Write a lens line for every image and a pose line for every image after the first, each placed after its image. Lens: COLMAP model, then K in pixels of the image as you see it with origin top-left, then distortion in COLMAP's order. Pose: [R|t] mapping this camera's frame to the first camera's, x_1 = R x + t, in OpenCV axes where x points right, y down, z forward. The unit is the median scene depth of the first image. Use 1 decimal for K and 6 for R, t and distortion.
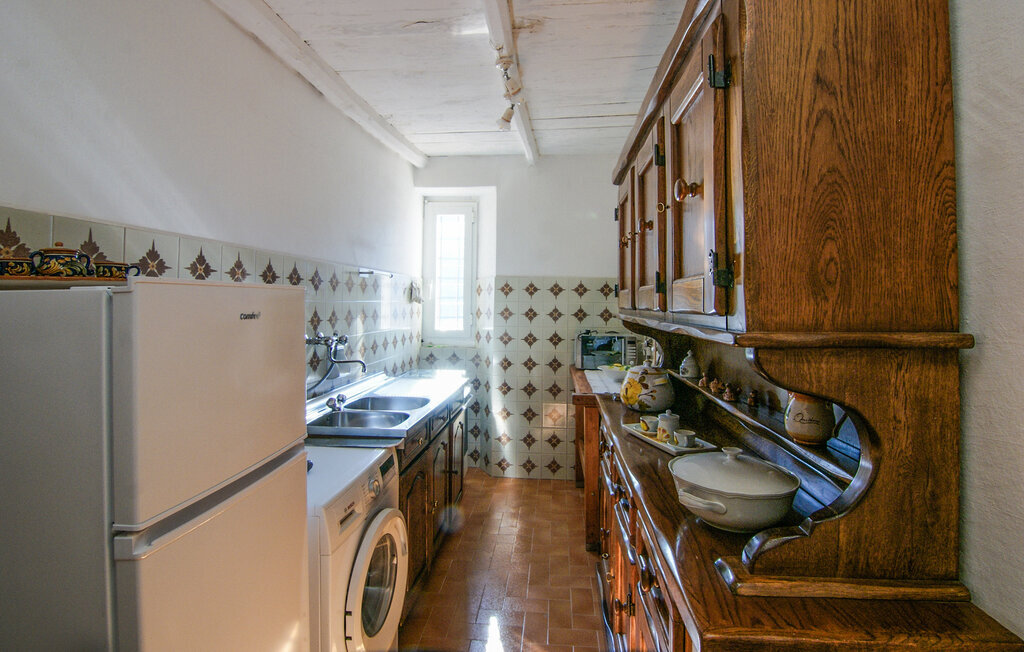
lens RADIAL K [[503.1, 0, 510.0], [0, 503.1, 312.6], [0, 0, 1]] dist [-0.003468, -0.009395]
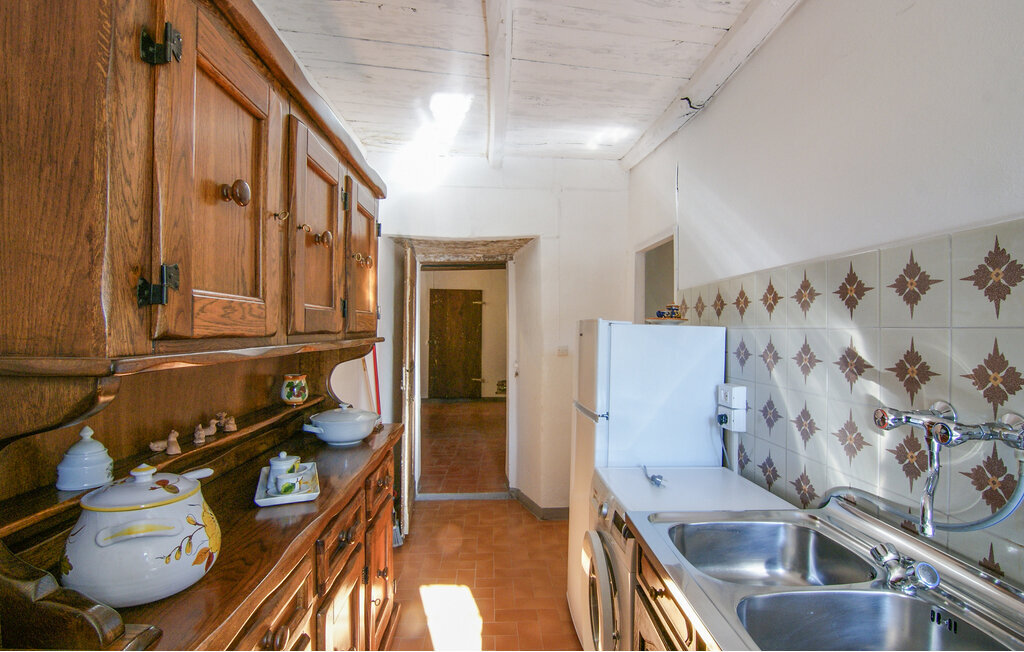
lens RADIAL K [[503.1, 0, 510.0], [0, 503.1, 312.6], [0, 0, 1]] dist [-0.003468, -0.009395]
pose [[-0.992334, -0.003544, -0.123537, 0.041212], [-0.001817, 0.999899, -0.014090, -0.037097], [0.123575, -0.013757, -0.992240, 1.745429]]
